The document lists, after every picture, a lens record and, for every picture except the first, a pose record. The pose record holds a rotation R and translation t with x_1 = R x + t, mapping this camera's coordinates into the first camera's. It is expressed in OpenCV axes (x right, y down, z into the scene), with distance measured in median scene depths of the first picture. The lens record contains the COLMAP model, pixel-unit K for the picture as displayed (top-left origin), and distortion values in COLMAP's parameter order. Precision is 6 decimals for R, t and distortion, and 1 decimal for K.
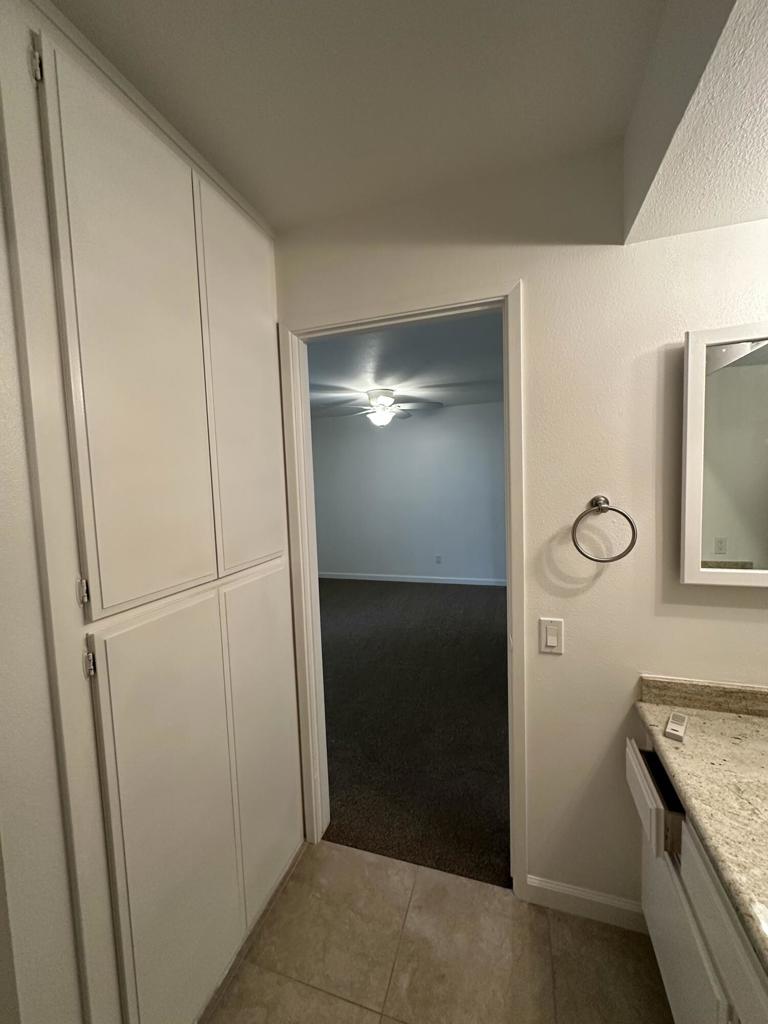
lens RADIAL K [[407.8, 0, 381.5], [0, 407.8, 510.1], [0, 0, 1]] dist [-0.002295, 0.000433]
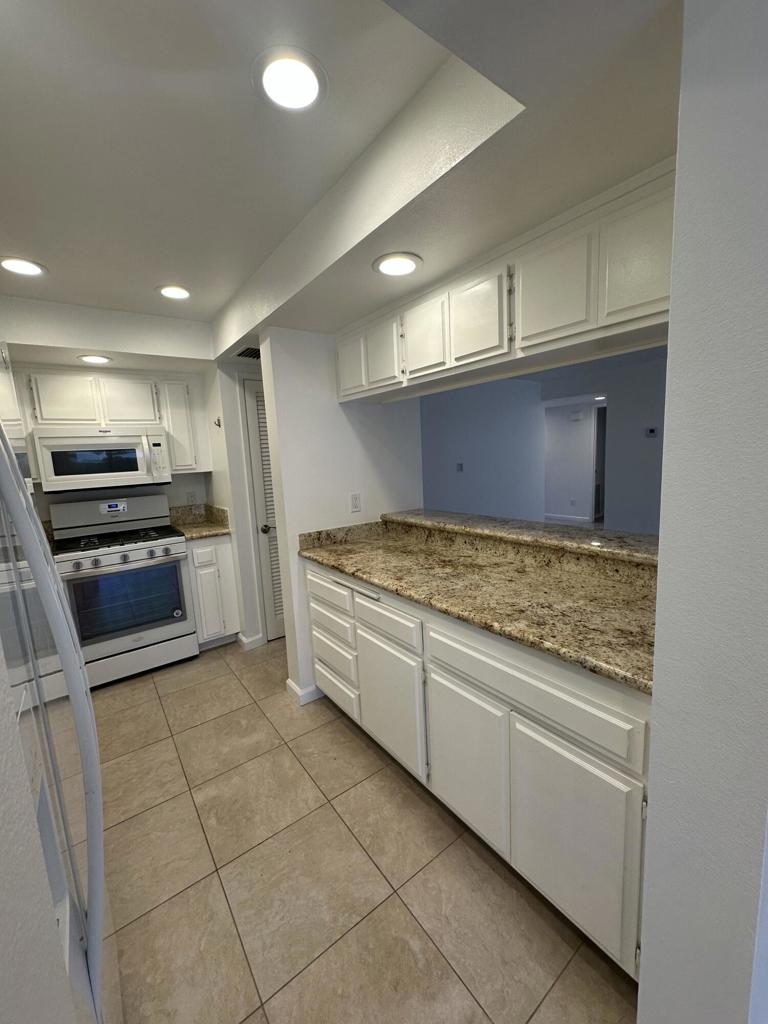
lens RADIAL K [[407.8, 0, 381.5], [0, 407.8, 510.1], [0, 0, 1]] dist [-0.002295, 0.000433]
pose [[-0.573353, 0.182270, -0.798777, 0.706926], [0.013303, 0.976883, 0.213363, -0.115887], [0.819201, 0.111706, -0.562523, 1.362917]]
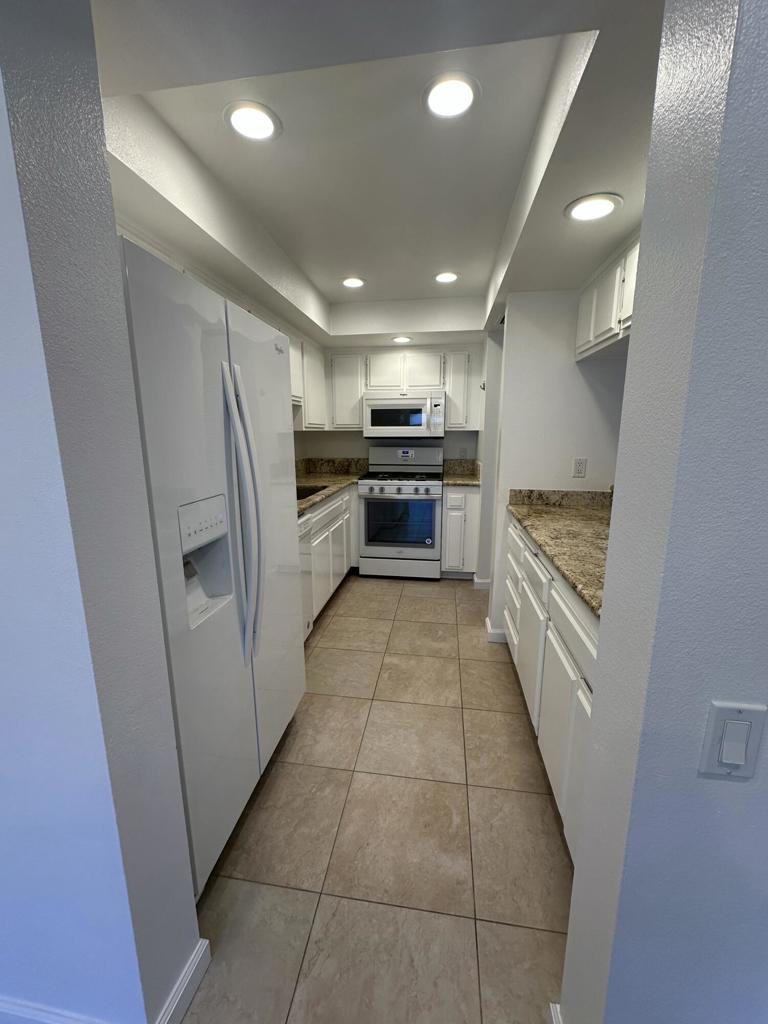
lens RADIAL K [[407.8, 0, 381.5], [0, 407.8, 510.1], [0, 0, 1]] dist [-0.002295, 0.000433]
pose [[-0.984440, 0.070023, -0.161169, 0.403808], [0.024600, 0.963060, 0.268161, -0.070383], [0.173993, 0.260023, -0.949797, 1.857992]]
